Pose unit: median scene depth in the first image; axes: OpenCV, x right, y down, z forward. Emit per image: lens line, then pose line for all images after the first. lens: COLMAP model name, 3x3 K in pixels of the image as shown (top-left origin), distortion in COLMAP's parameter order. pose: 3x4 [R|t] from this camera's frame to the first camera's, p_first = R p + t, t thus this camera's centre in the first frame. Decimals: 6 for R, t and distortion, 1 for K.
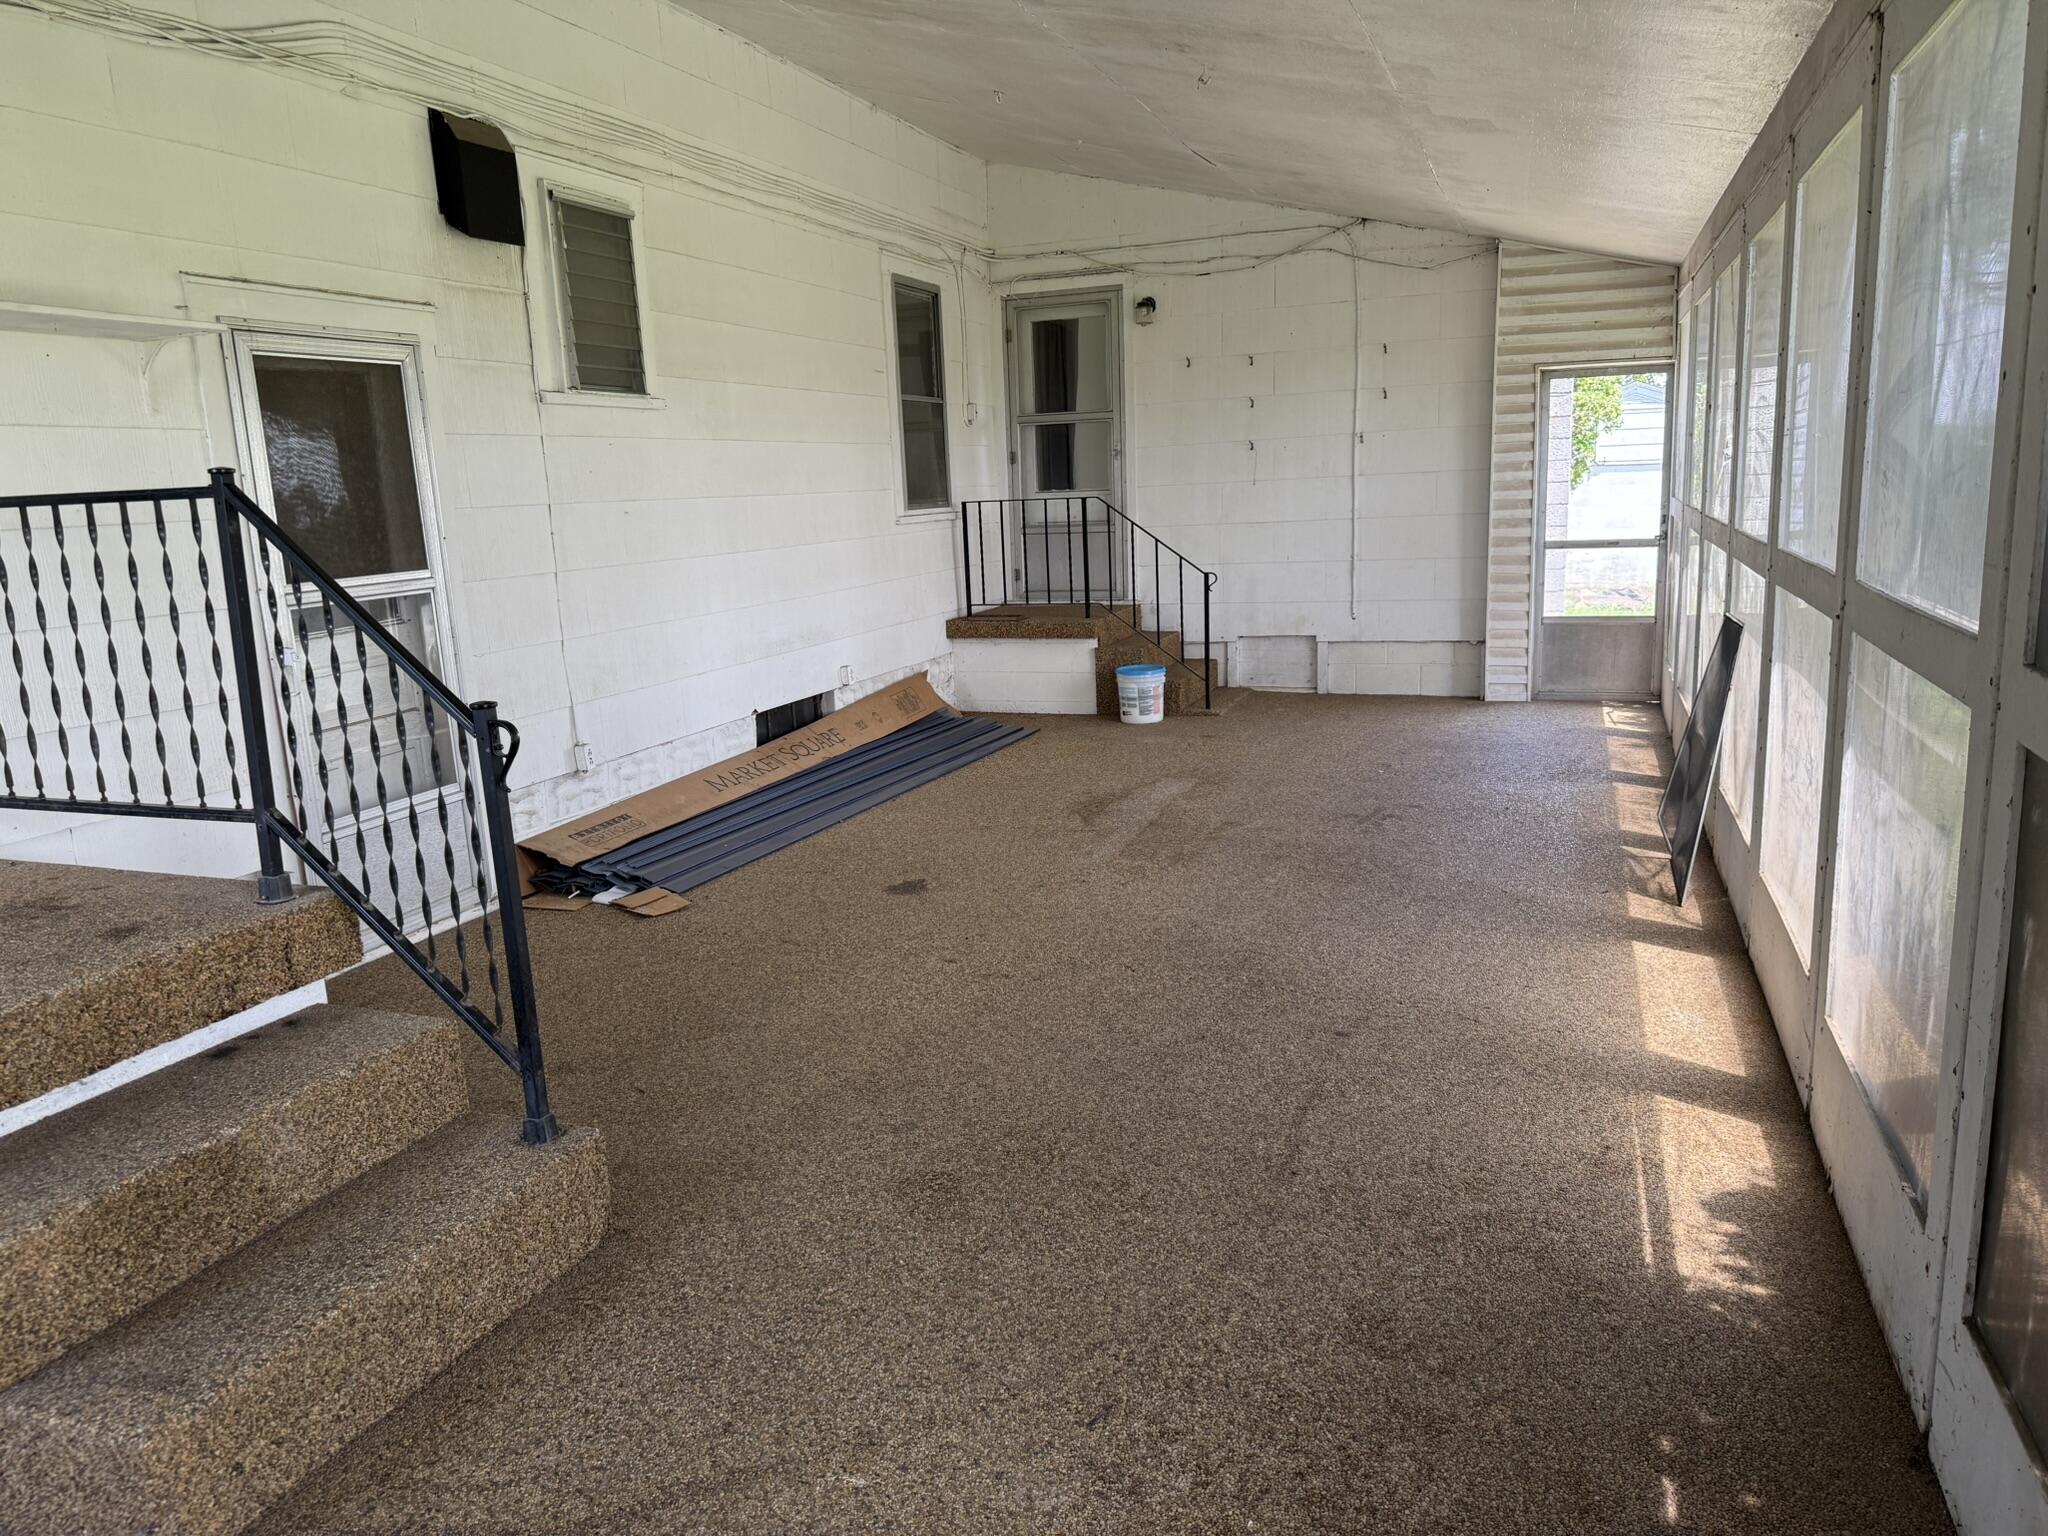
lens RADIAL K [[1445.9, 0, 1024.0], [0, 1445.9, 768.0], [0, 0, 1]] dist [0.000877, -0.001092]
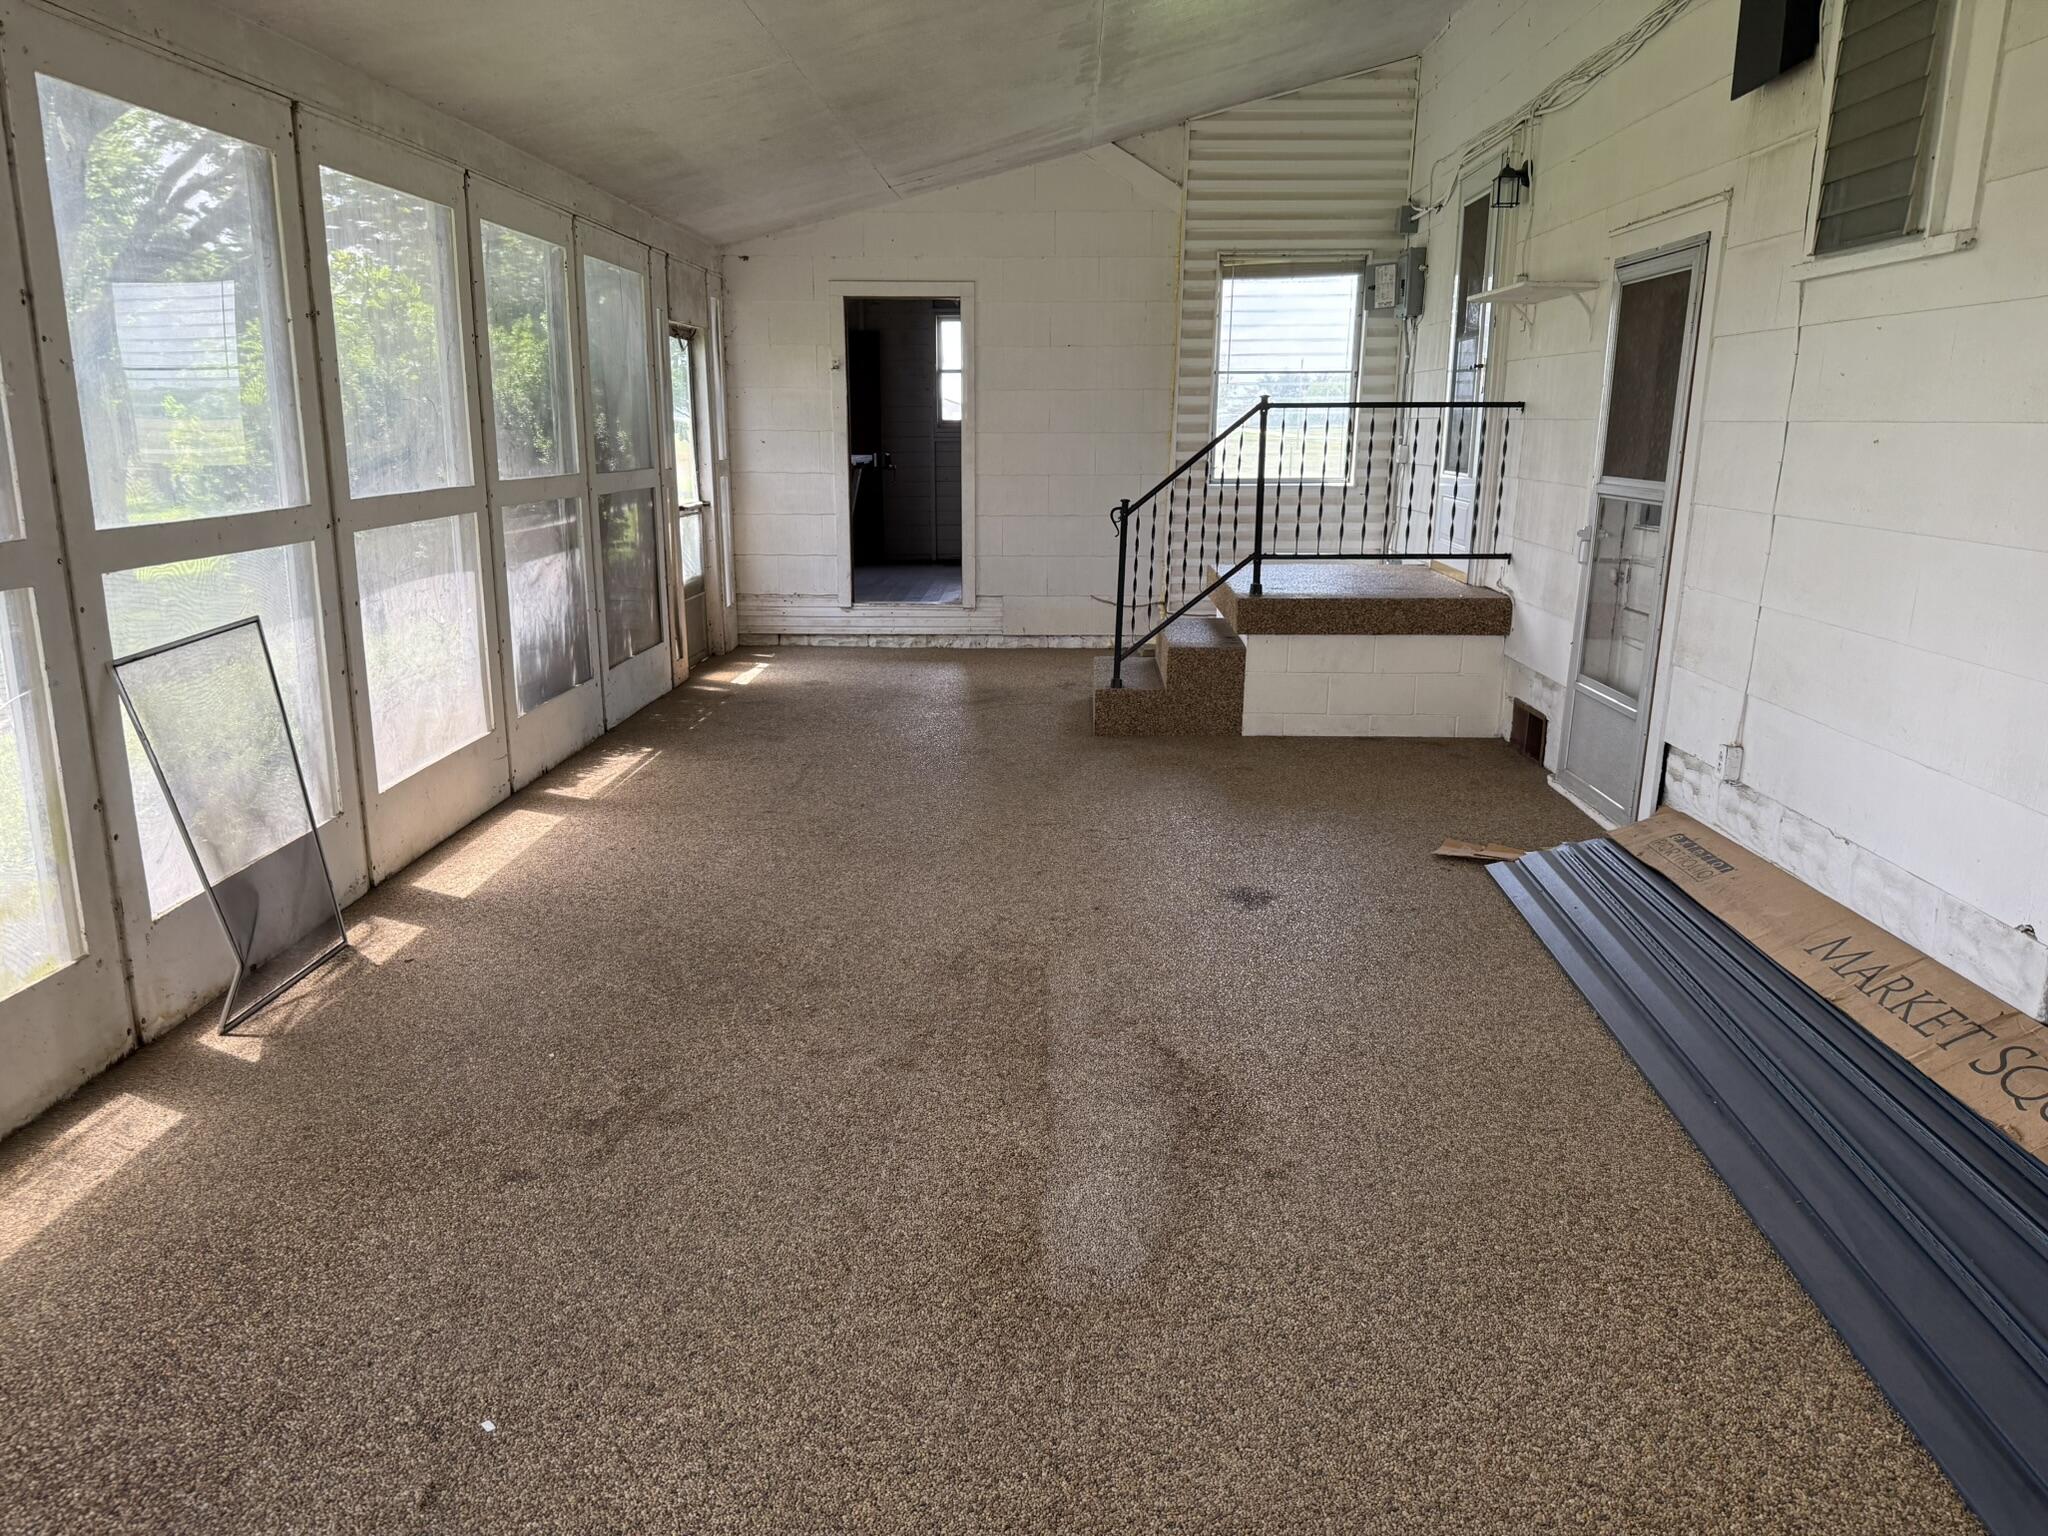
lens RADIAL K [[1445.9, 0, 1024.0], [0, 1445.9, 768.0], [0, 0, 1]] dist [0.000877, -0.001092]
pose [[-0.949312, 0.112252, -0.293608, 0.309466], [-0.024696, 0.904541, 0.425671, -0.371352], [0.313363, 0.411346, -0.855920, 1.796843]]
